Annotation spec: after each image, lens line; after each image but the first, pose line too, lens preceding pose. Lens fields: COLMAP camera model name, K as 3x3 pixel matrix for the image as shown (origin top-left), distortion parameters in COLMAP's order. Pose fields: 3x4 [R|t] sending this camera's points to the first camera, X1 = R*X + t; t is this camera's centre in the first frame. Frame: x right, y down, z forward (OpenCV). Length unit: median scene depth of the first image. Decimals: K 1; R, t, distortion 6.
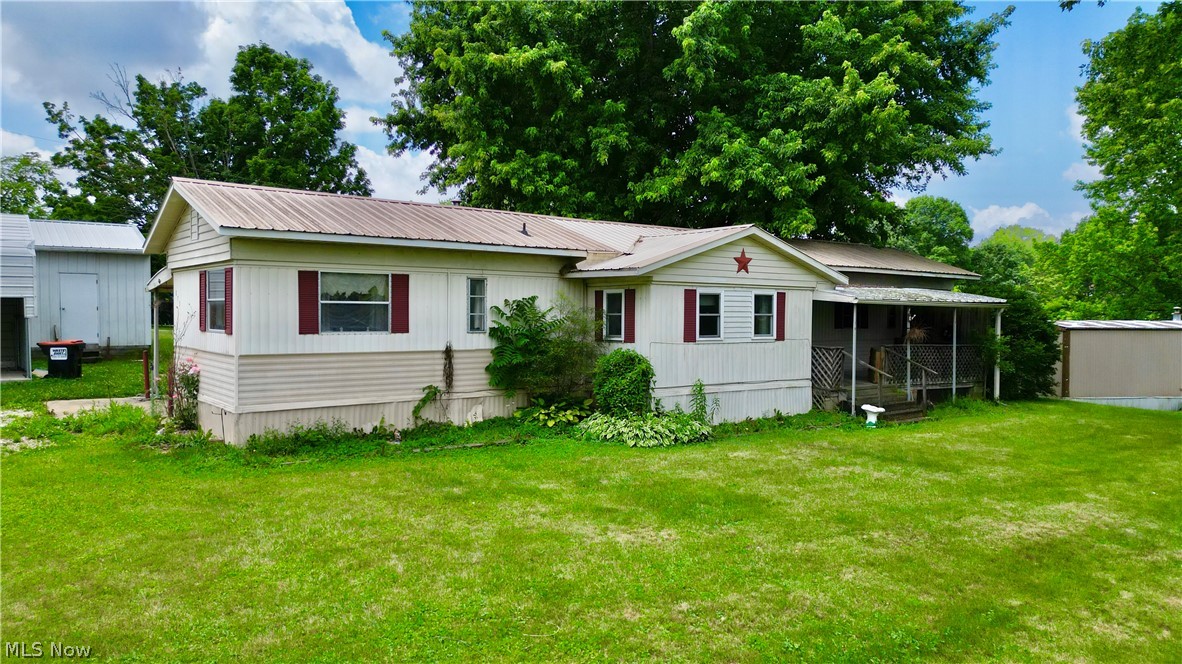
lens RADIAL K [[789.1, 0, 591.0], [0, 789.1, 332.0], [0, 0, 1]] dist [0.003291, -0.005047]
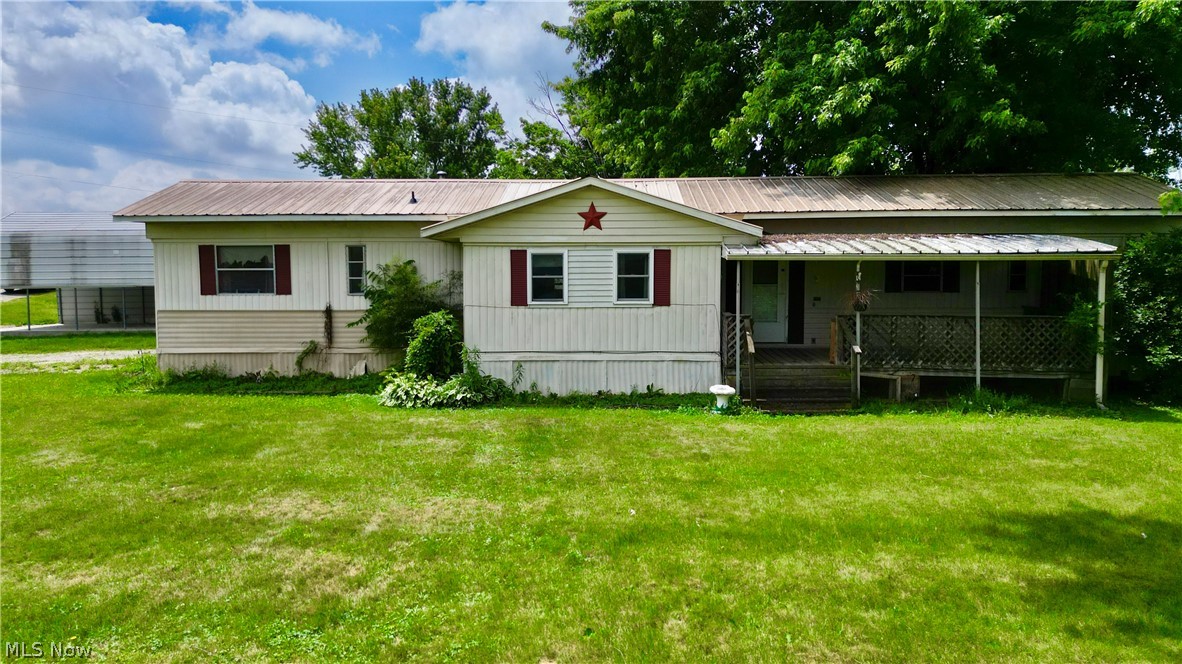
lens RADIAL K [[789.1, 0, 591.0], [0, 789.1, 332.0], [0, 0, 1]] dist [0.003291, -0.005047]
pose [[0.810307, 0.030769, -0.585198, 0.714248], [-0.006418, 0.999027, 0.043640, 0.002120], [0.585971, -0.031606, 0.809715, 0.268581]]
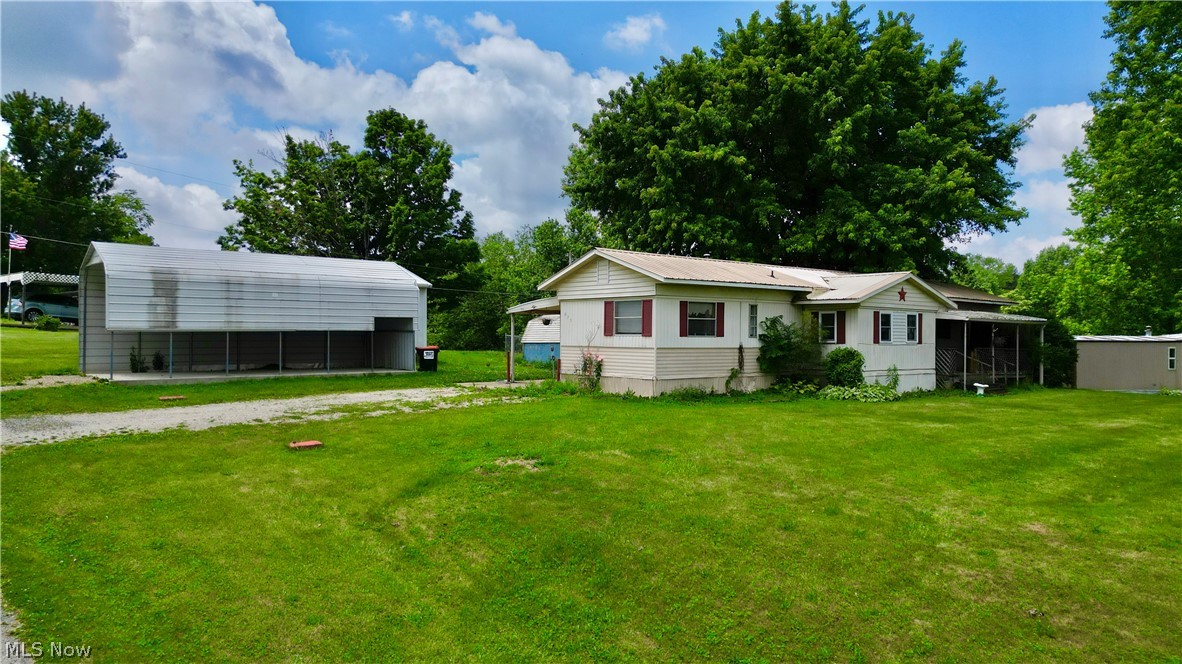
lens RADIAL K [[748.0, 0, 591.0], [0, 748.0, 332.0], [0, 0, 1]] dist [-0.004996, -0.000436]
pose [[0.999822, 0.001525, 0.018800, -0.476217], [-0.000993, 0.999601, -0.028241, 0.031753], [-0.018836, 0.028218, 0.999424, -0.523148]]
